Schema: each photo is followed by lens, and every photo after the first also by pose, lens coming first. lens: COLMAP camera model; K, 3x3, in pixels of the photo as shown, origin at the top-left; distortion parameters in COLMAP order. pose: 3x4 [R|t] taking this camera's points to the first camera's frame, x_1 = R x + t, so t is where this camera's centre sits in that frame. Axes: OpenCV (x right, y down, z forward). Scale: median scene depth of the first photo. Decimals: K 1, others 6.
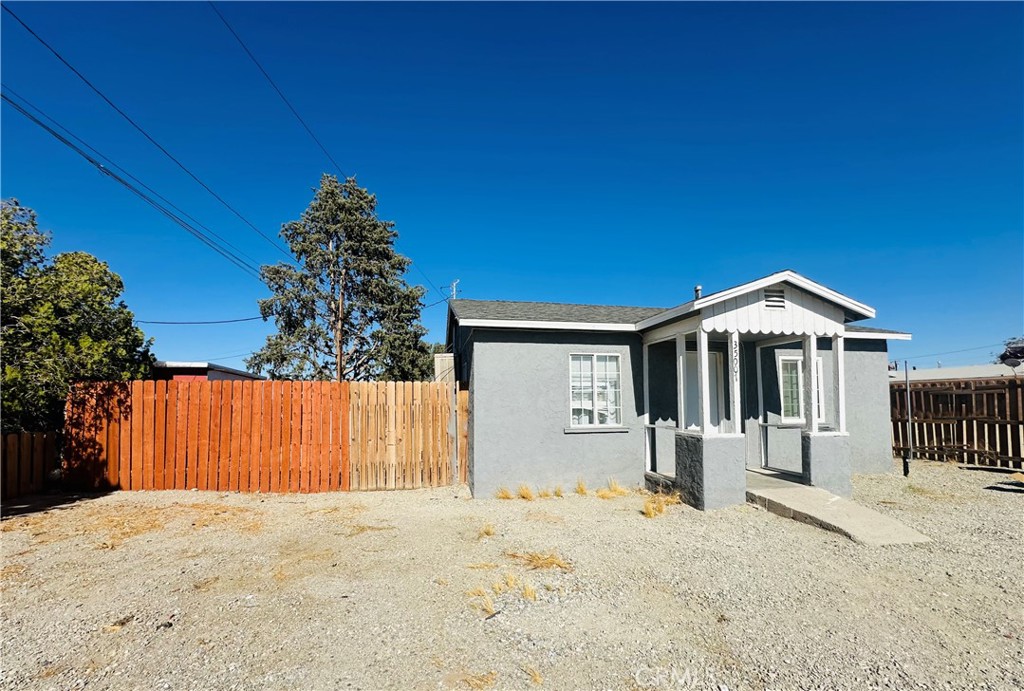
lens RADIAL K [[401.5, 0, 512.9], [0, 401.5, 390.8], [0, 0, 1]] dist [-0.000758, -0.000173]
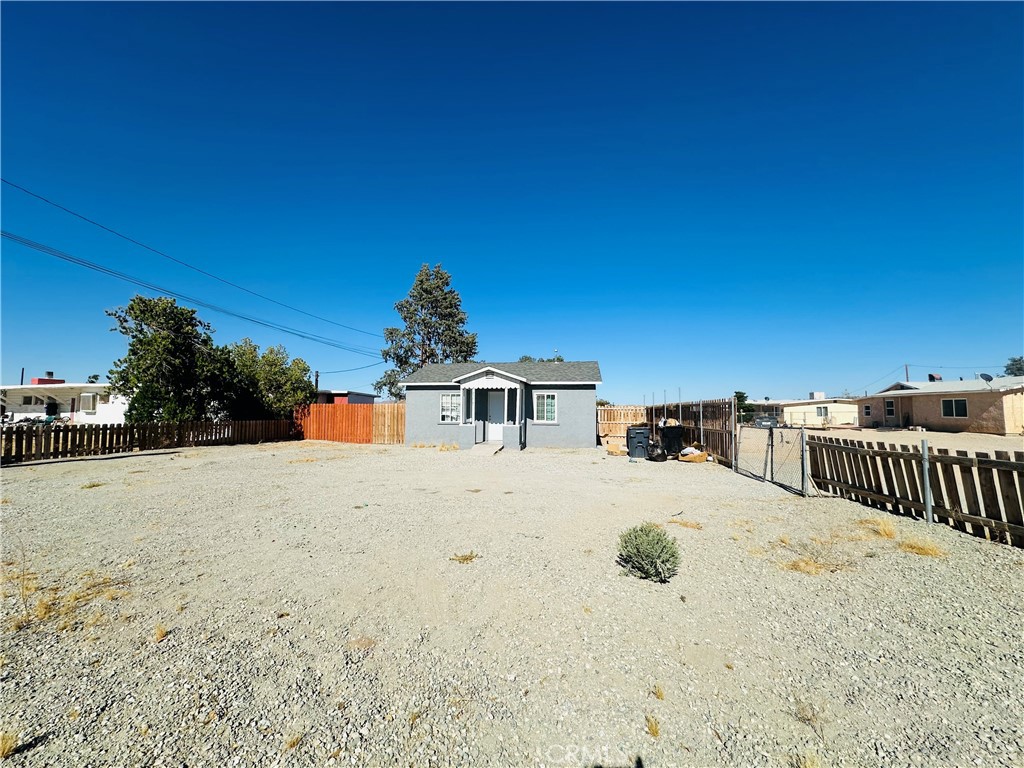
lens RADIAL K [[408.8, 0, 512.0], [0, 408.8, 384.0], [0, 0, 1]] dist [-0.004047, 0.000761]
pose [[0.937825, -0.014393, -0.346811, 1.429976], [0.003124, 0.999449, -0.033030, -0.064763], [0.347095, 0.029893, 0.937353, -1.262219]]
